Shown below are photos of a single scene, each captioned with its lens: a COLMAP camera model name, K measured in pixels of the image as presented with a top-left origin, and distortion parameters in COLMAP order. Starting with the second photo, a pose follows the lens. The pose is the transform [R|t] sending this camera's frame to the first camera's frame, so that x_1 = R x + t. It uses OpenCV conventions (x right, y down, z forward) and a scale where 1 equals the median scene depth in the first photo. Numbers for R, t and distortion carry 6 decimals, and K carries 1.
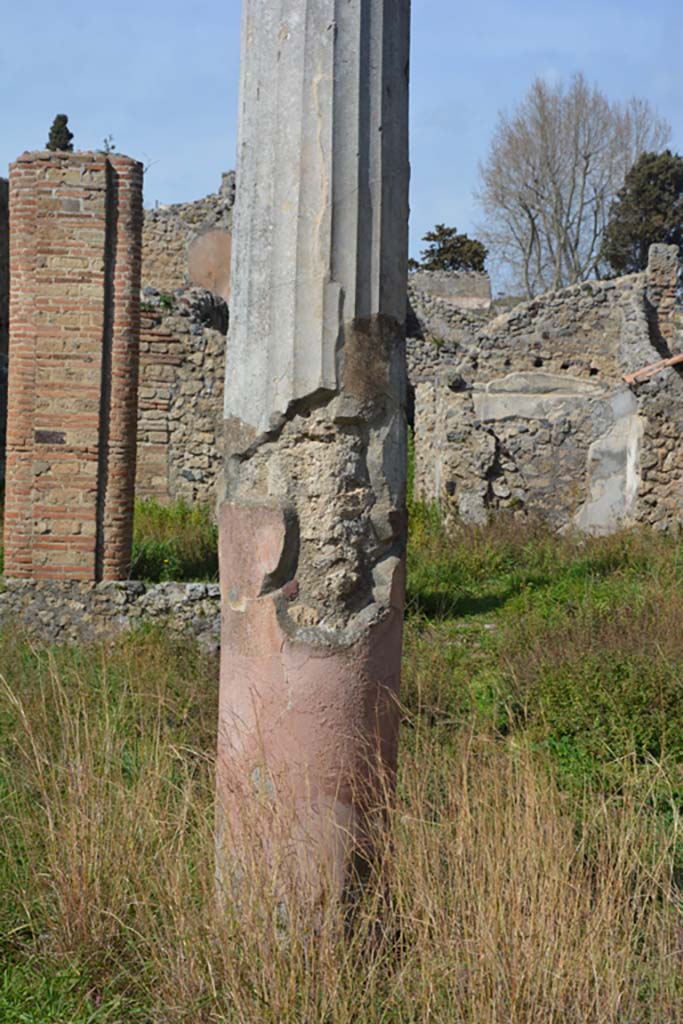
lens RADIAL K [[1911.7, 0, 338.1], [0, 1911.7, 513.4], [0, 0, 1]] dist [0.353820, 0.000000]
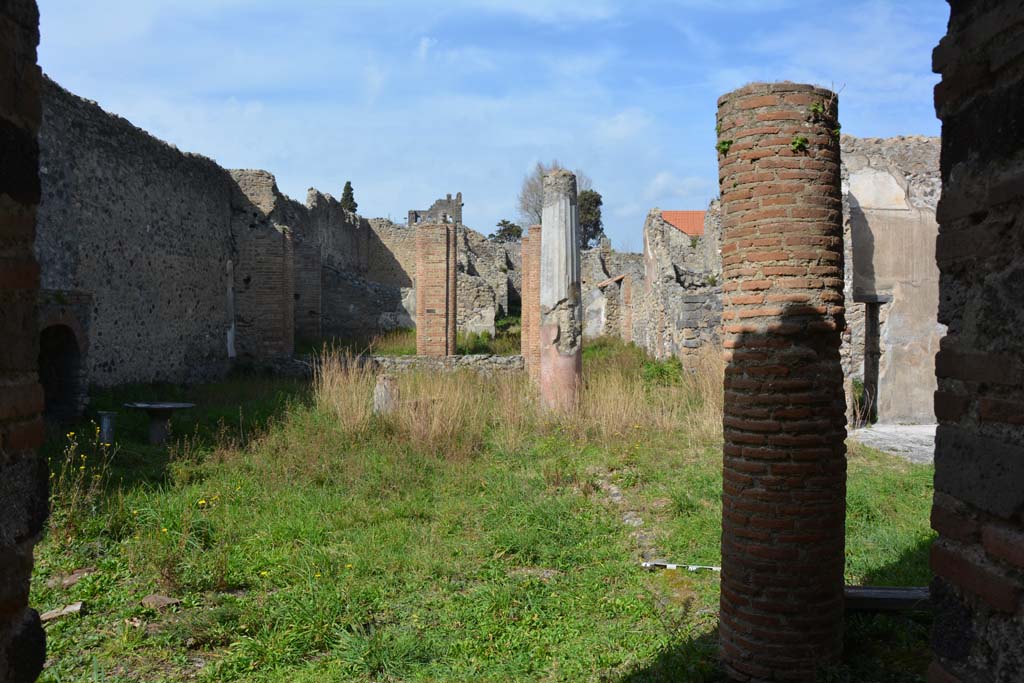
lens RADIAL K [[838.1, 0, 513.8], [0, 838.1, 340.1], [0, 0, 1]] dist [-0.159994, 0.113968]
pose [[0.996679, -0.033929, 0.074029, -0.116314], [0.033861, 0.999424, 0.002178, 0.010458], [-0.074060, 0.000336, 0.997254, -0.402044]]
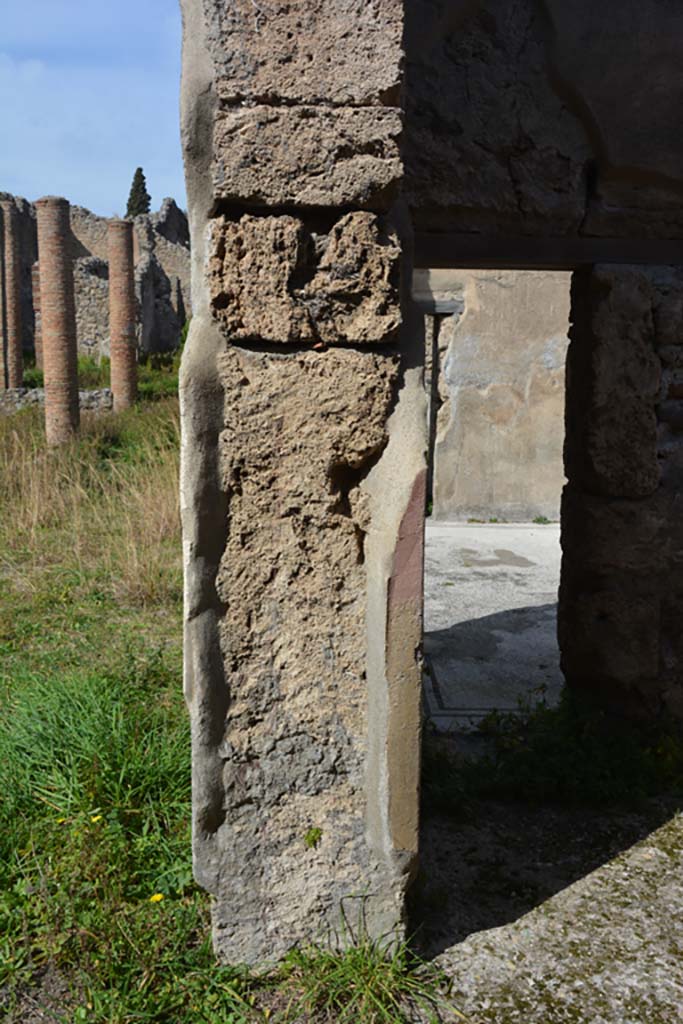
lens RADIAL K [[946.1, 0, 340.9], [0, 946.1, 510.0], [0, 0, 1]] dist [-0.012465, 0.000000]
pose [[0.999492, -0.024872, 0.019943, 0.255134], [0.021551, 0.988108, 0.152246, 0.015190], [-0.023493, -0.151739, 0.988141, -0.168649]]
